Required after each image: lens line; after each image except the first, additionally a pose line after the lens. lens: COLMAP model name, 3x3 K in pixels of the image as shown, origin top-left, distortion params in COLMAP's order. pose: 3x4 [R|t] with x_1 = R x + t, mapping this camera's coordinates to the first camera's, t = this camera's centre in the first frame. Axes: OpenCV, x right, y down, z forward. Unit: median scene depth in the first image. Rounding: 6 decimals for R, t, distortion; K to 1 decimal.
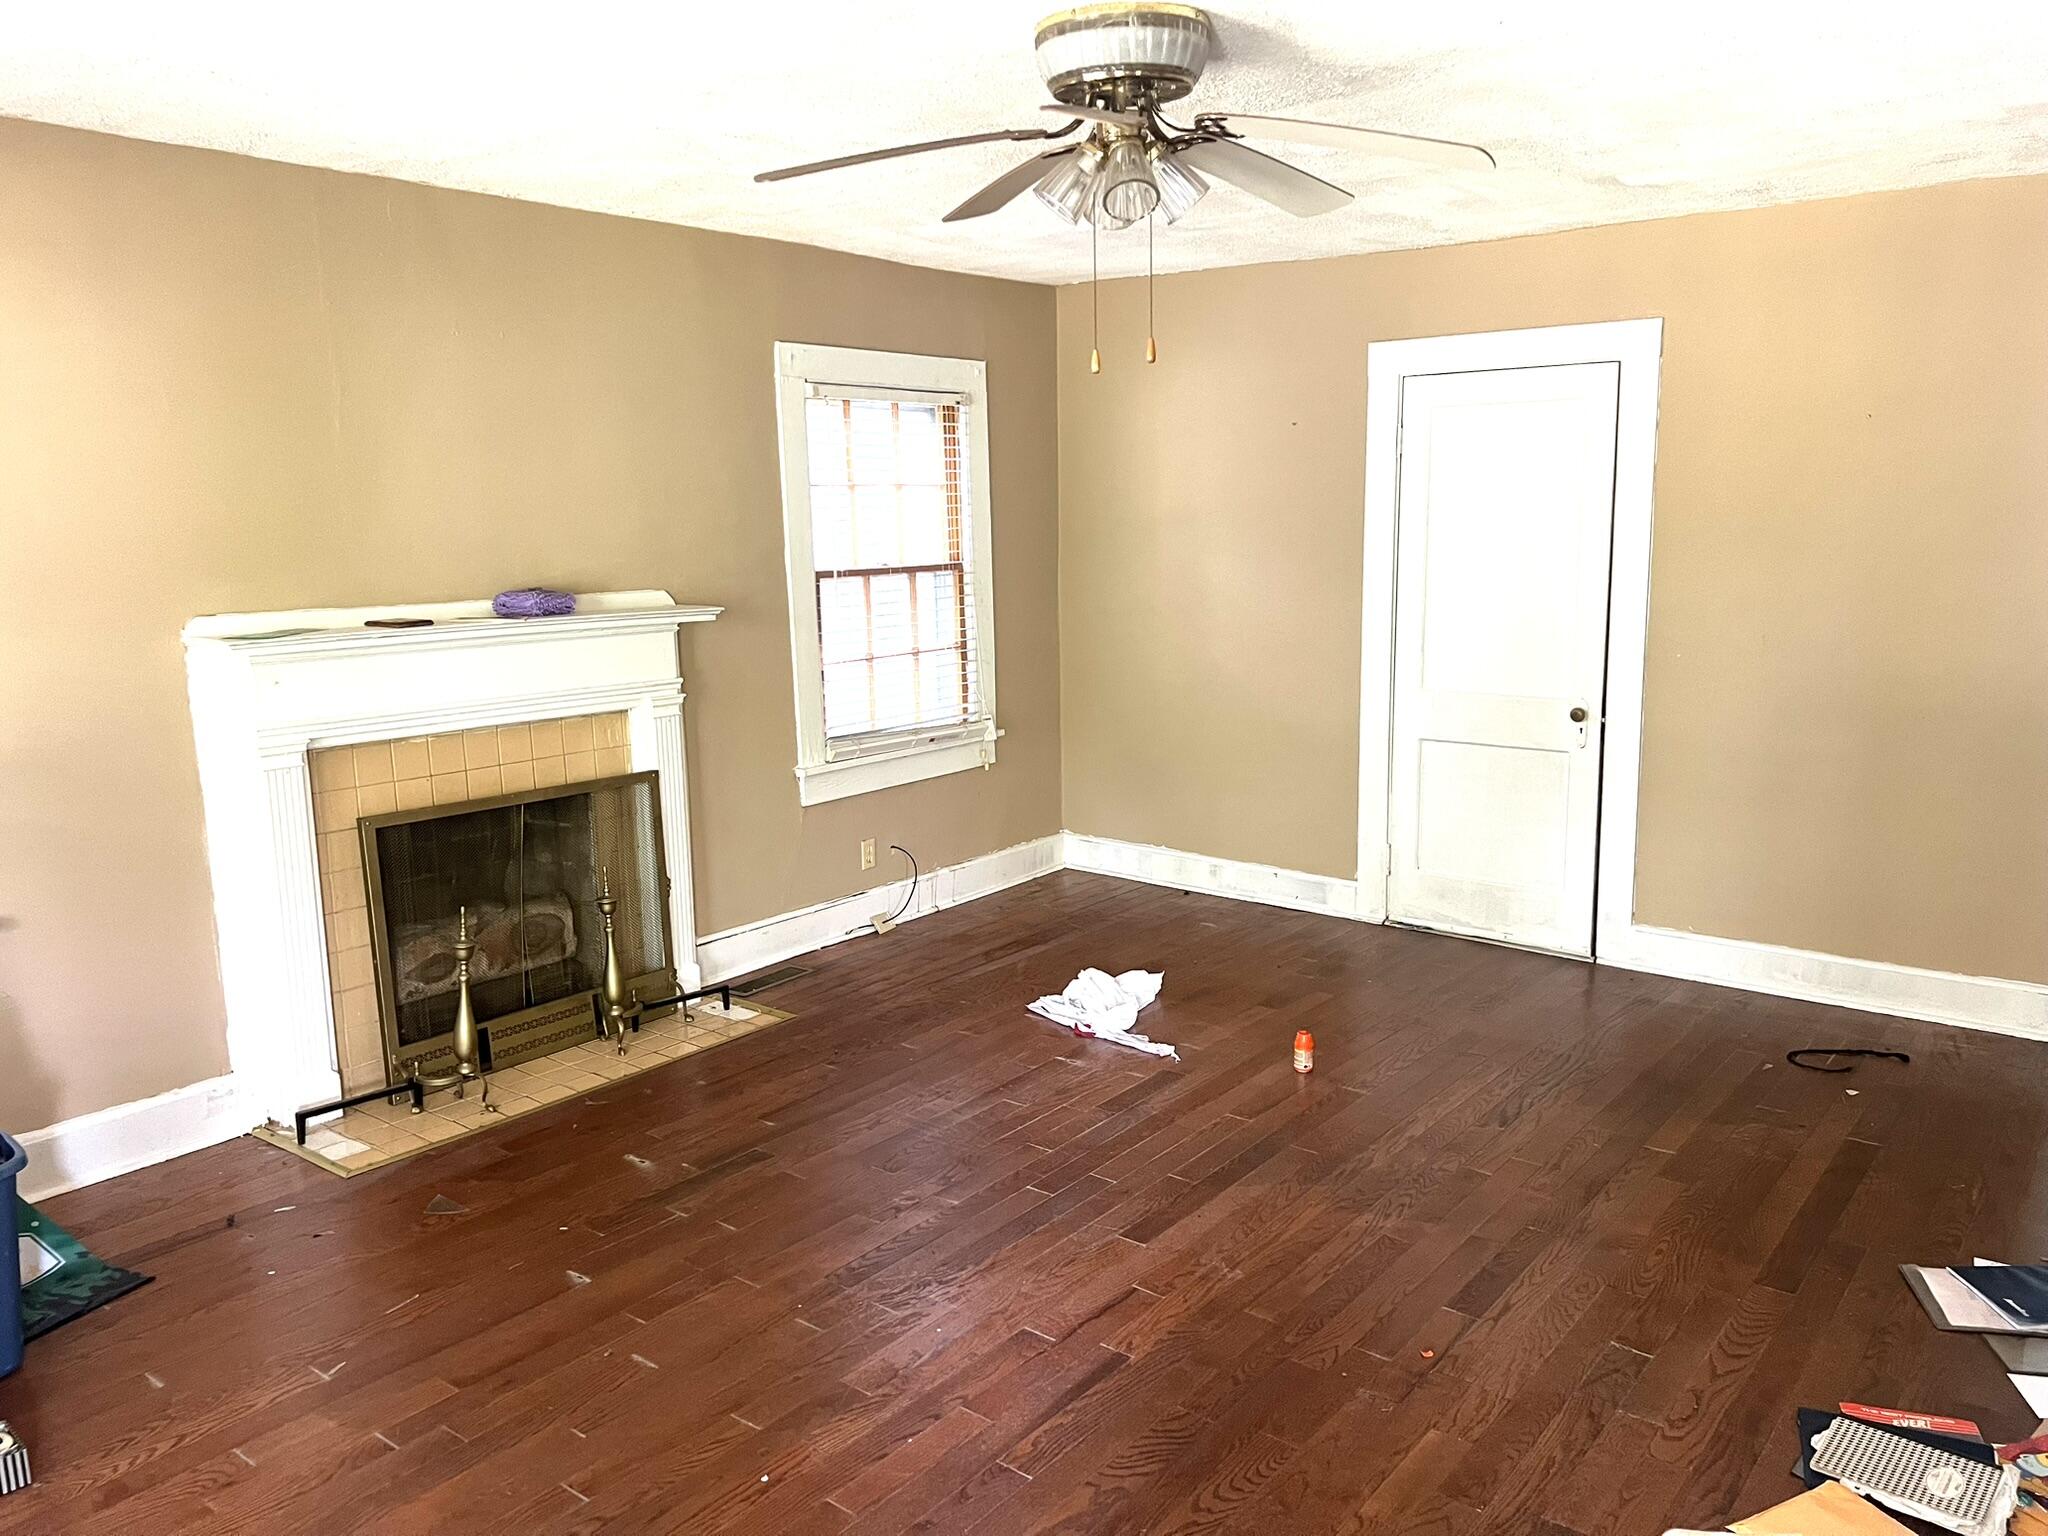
lens RADIAL K [[1540.2, 0, 1014.9], [0, 1540.2, 771.7], [0, 0, 1]] dist [0.041766, -0.036335]
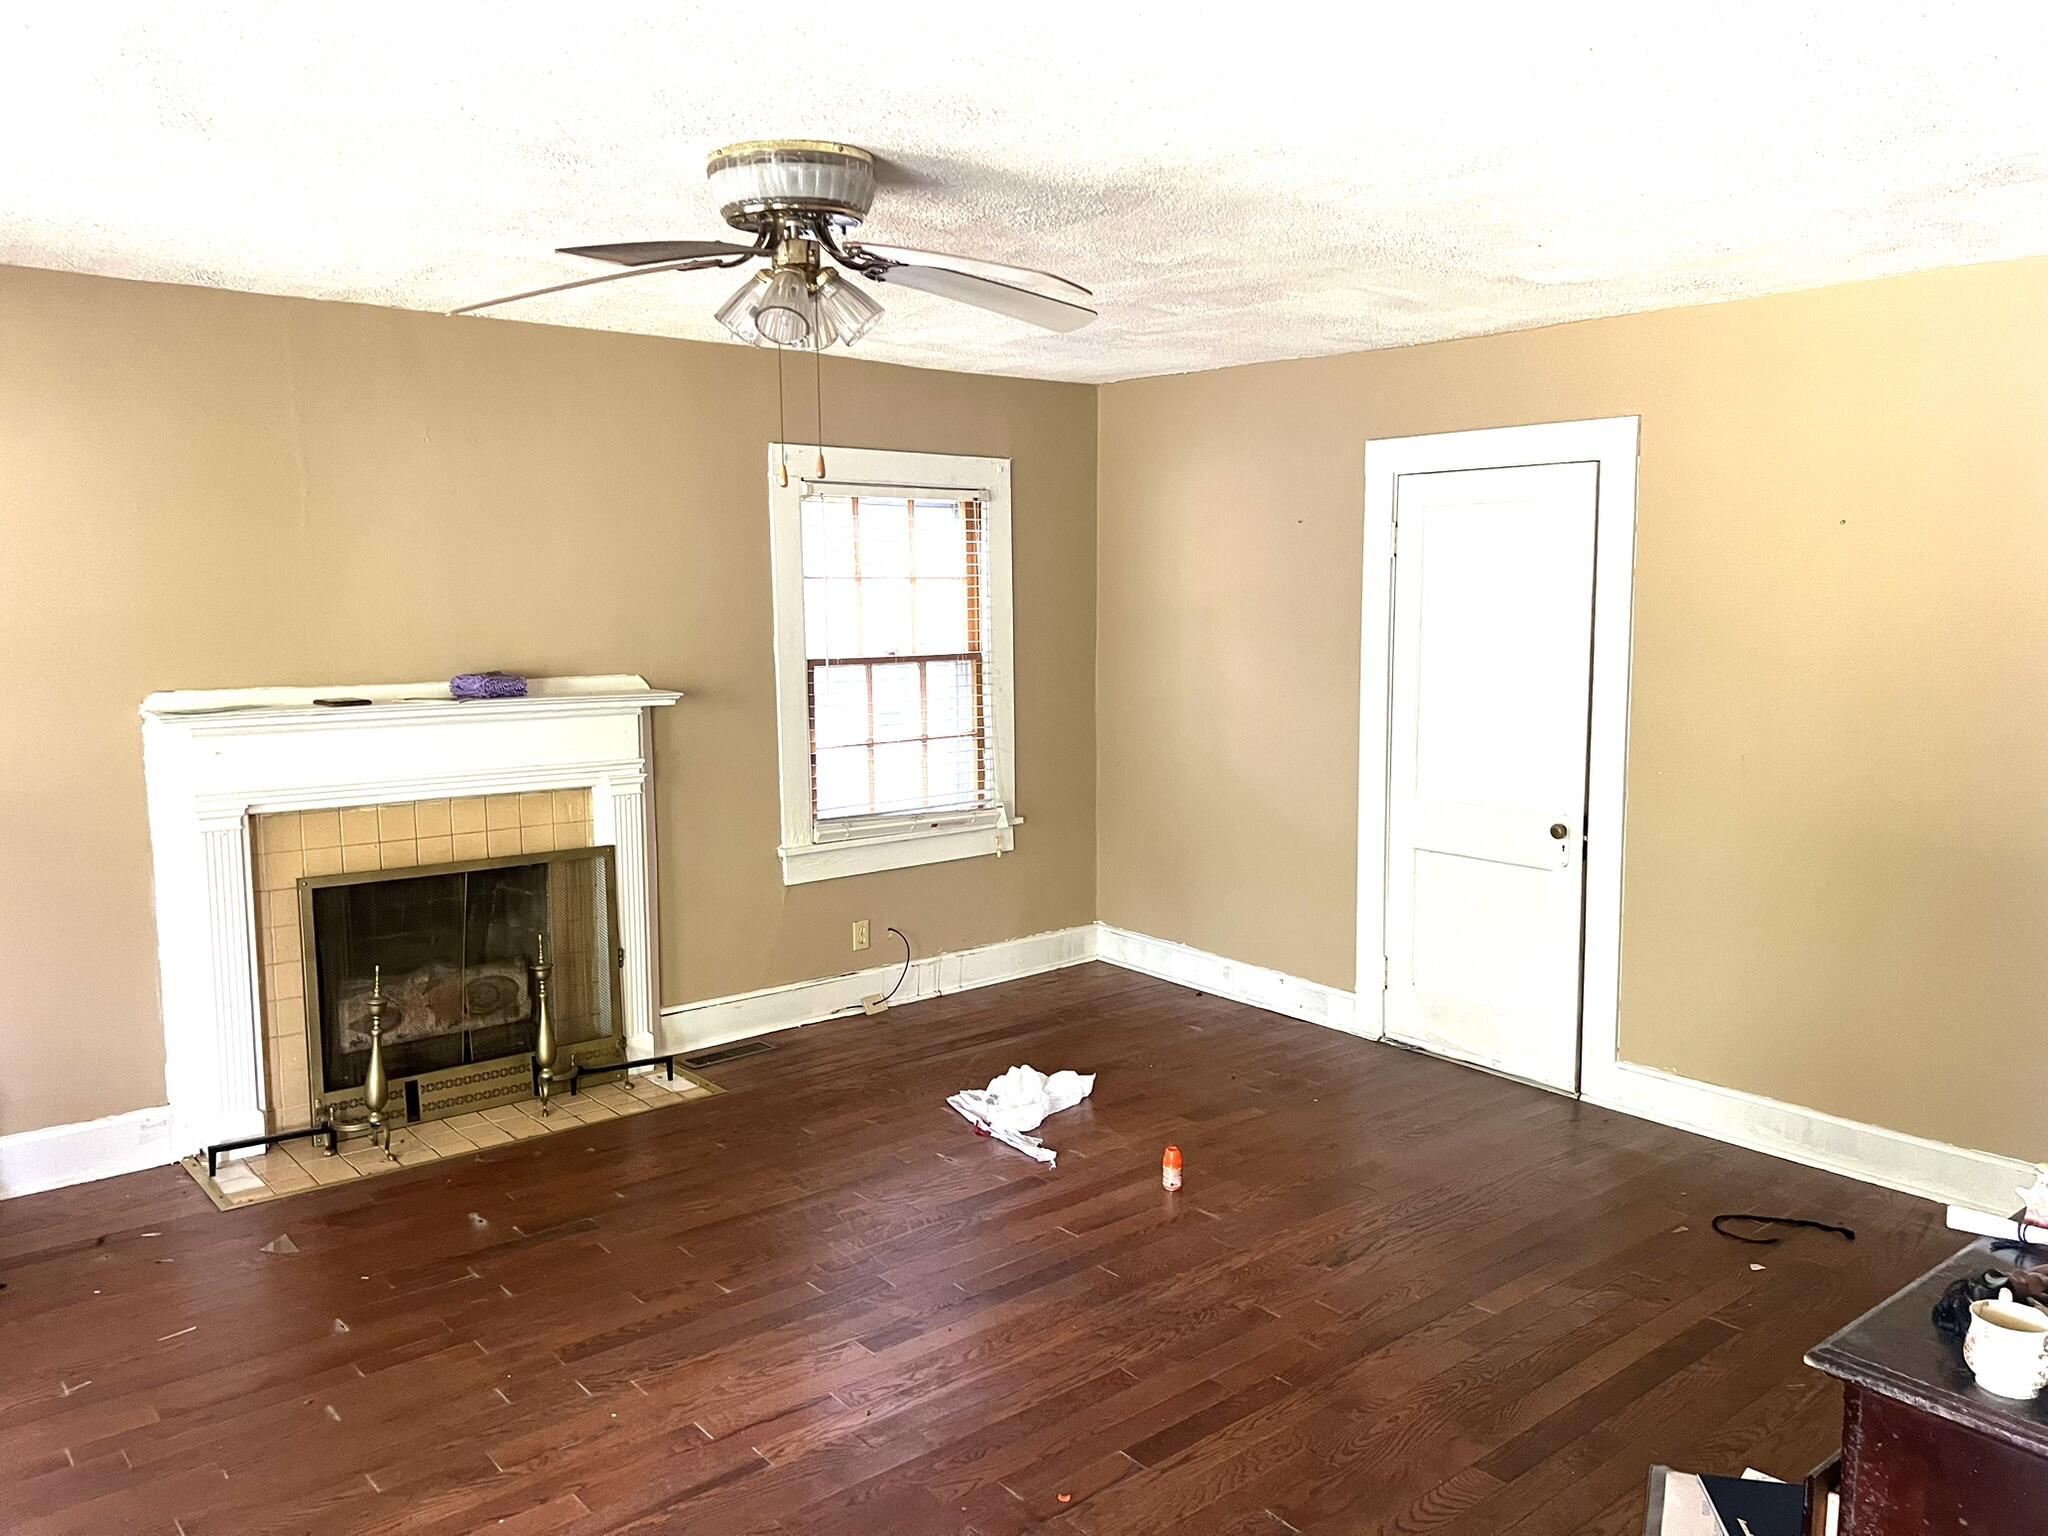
lens RADIAL K [[1540.2, 0, 1023.4], [0, 1540.2, 759.0], [0, 0, 1]] dist [0.041766, -0.036335]
pose [[0.980385, 0.035377, -0.193892, 0.251418], [-0.046445, 0.997522, -0.052837, -0.017519], [0.191542, 0.060806, 0.979599, 0.017306]]
